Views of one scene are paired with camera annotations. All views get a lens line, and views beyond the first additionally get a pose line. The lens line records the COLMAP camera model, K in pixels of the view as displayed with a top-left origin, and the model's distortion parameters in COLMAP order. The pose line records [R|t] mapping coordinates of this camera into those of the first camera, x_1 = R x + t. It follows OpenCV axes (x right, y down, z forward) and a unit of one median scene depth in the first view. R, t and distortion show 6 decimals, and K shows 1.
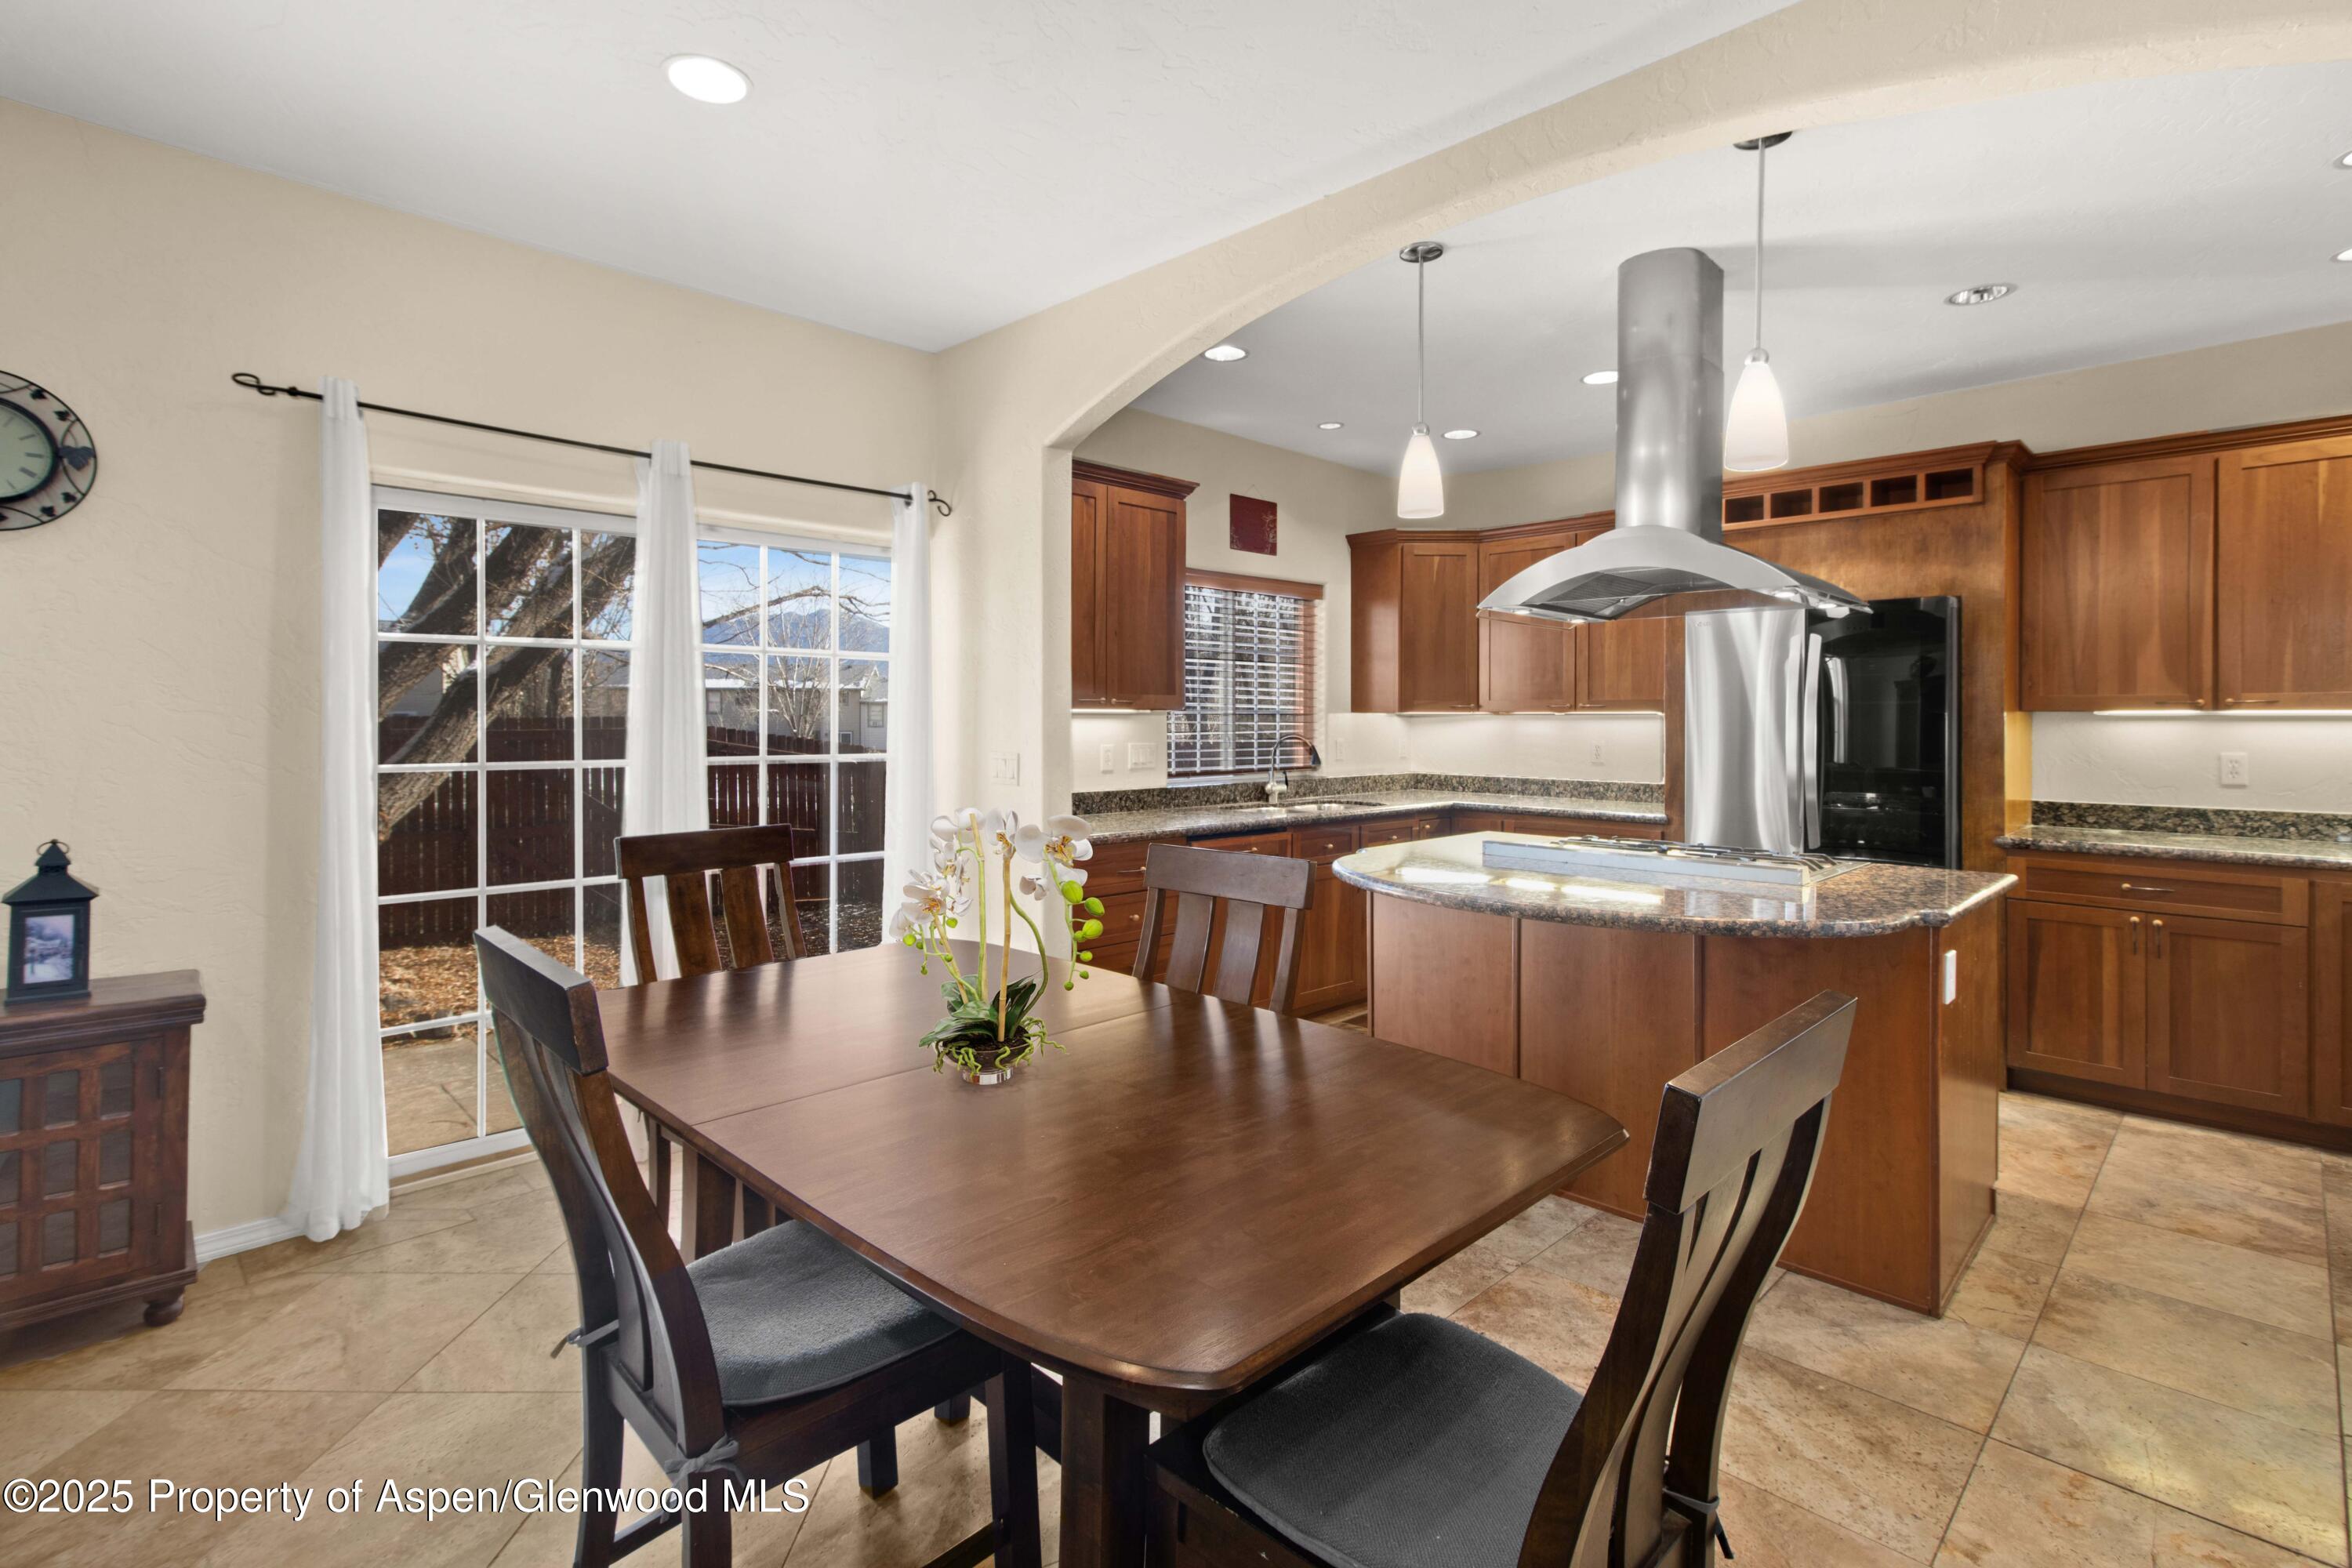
lens RADIAL K [[1152.7, 0, 1170.8], [0, 1152.7, 729.9], [0, 0, 1]] dist [0.007268, 0.000522]
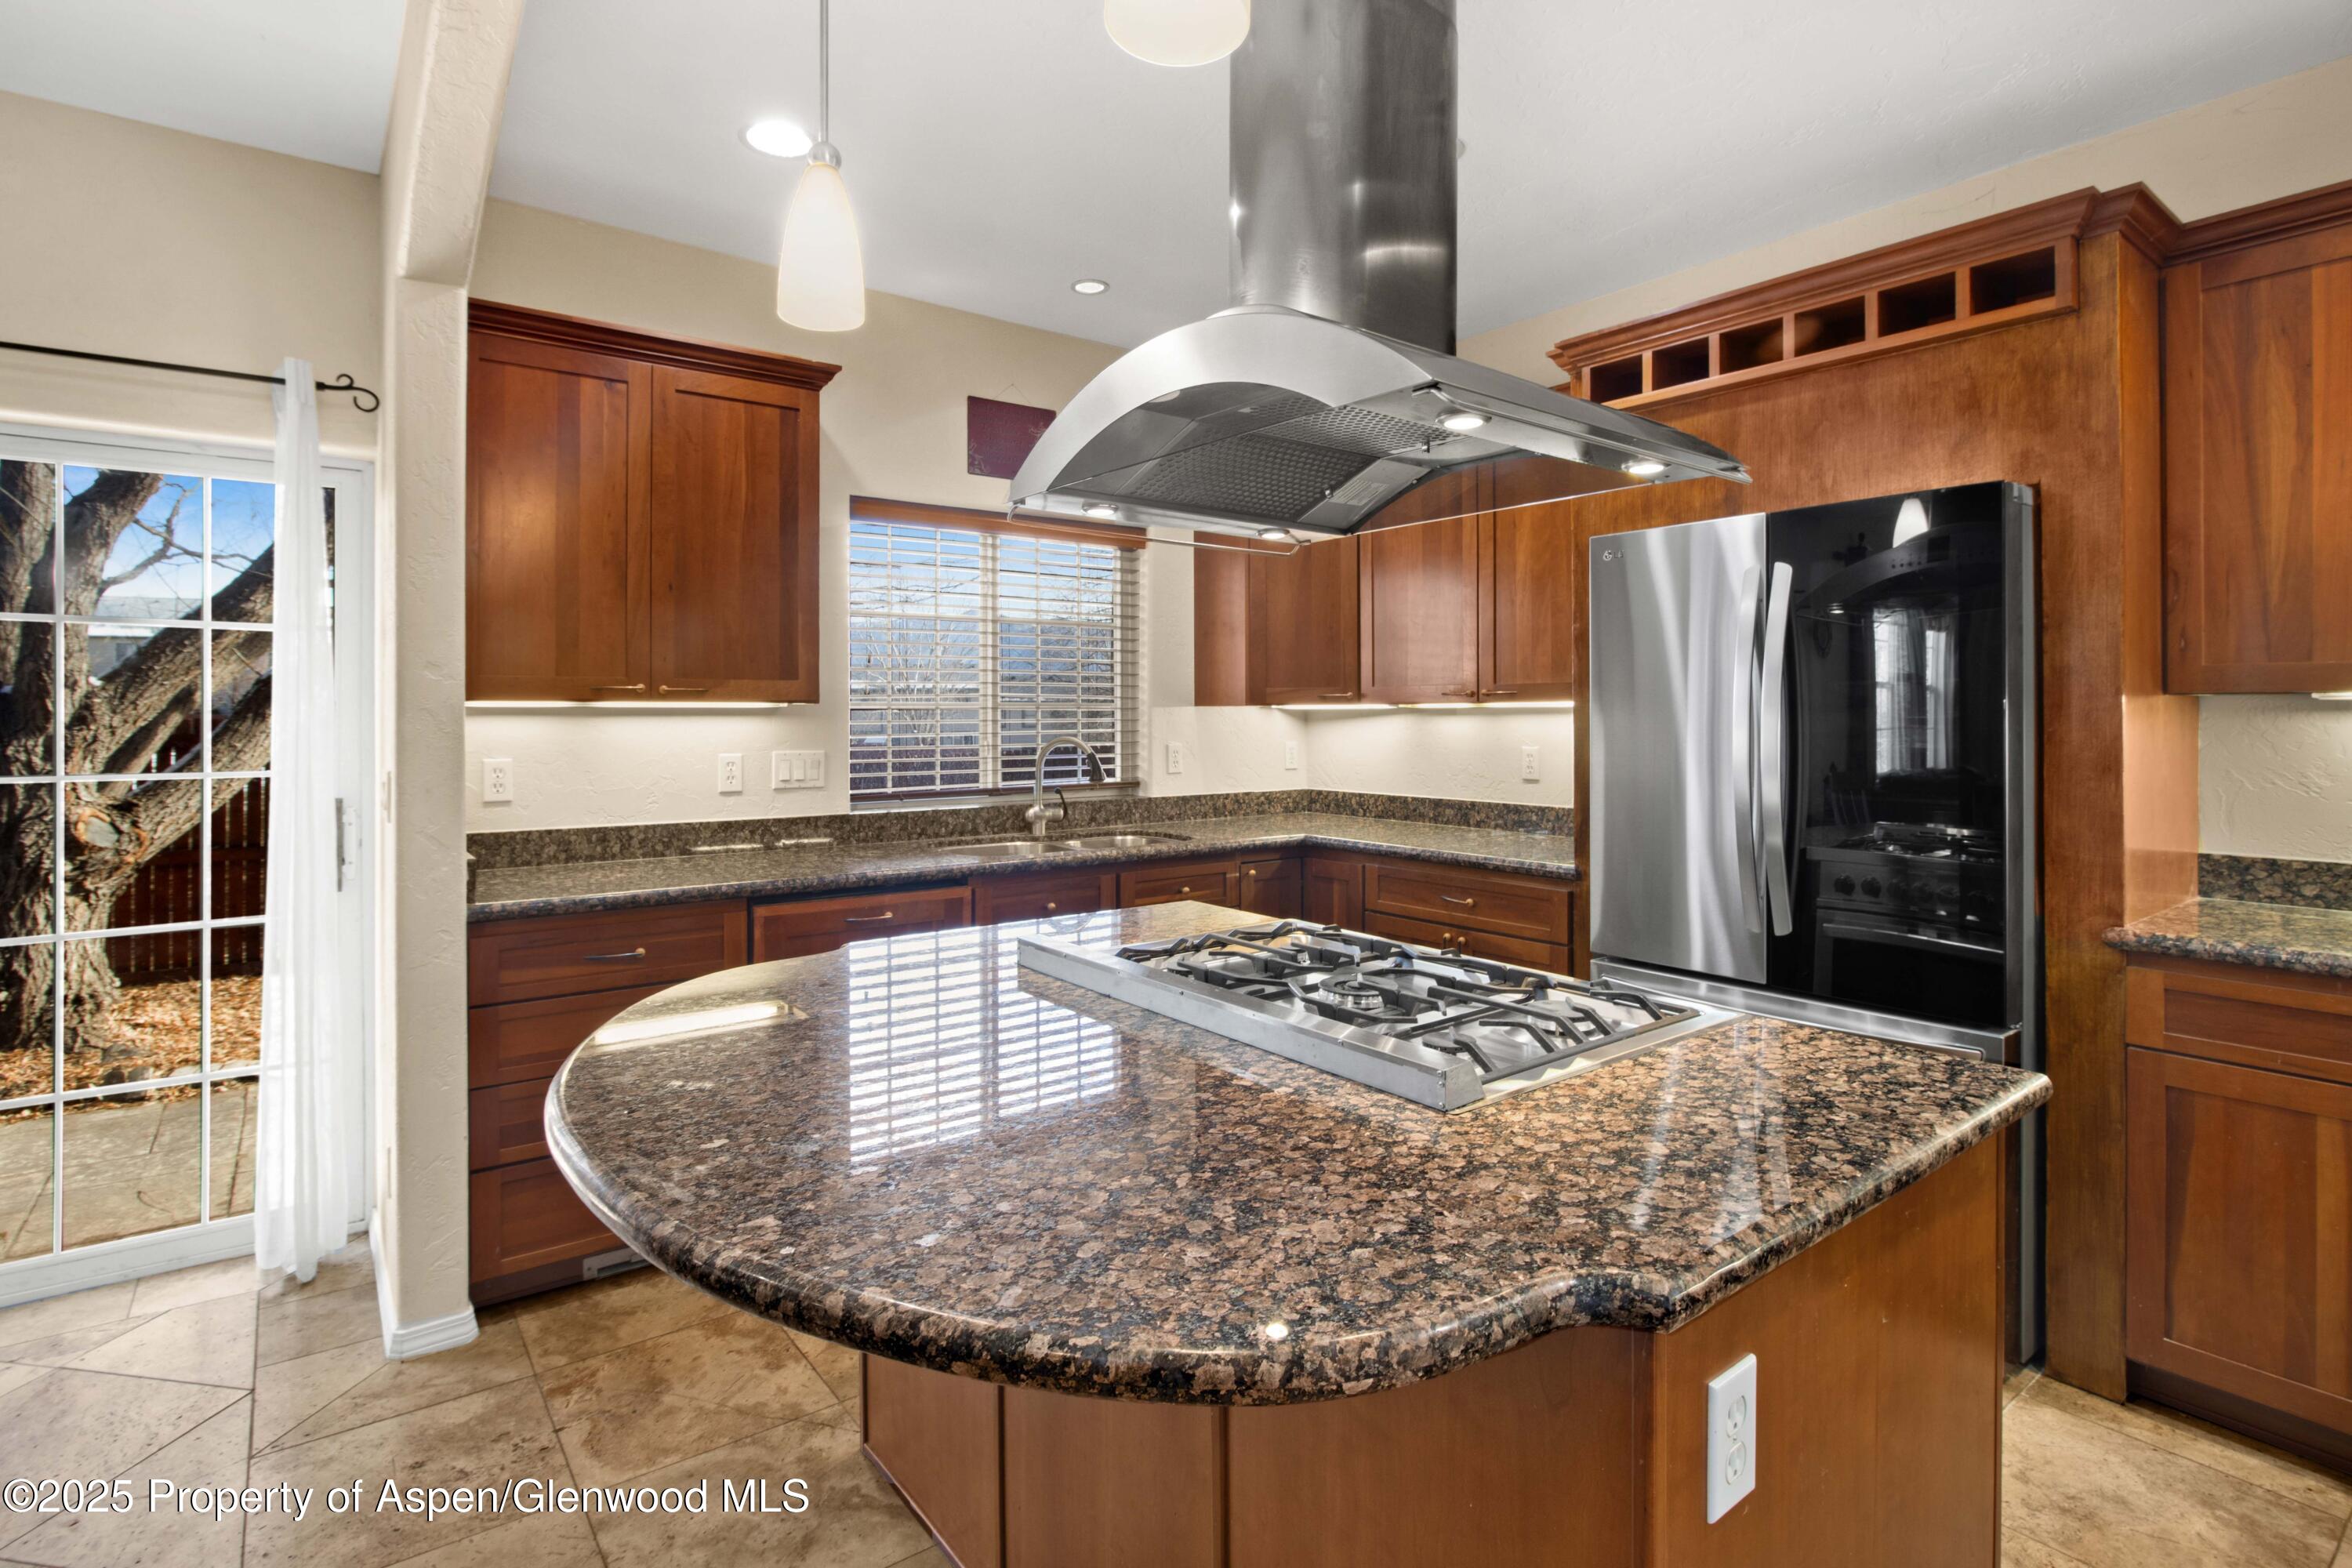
lens RADIAL K [[1173.7, 0, 1180.5], [0, 1173.7, 721.4], [0, 0, 1]] dist [-0.014699, 0.001011]
pose [[0.990339, -0.004485, -0.138595, 0.341972], [0.003649, 0.999974, -0.006285, -0.001275], [0.138619, 0.005719, 0.990329, 0.382904]]
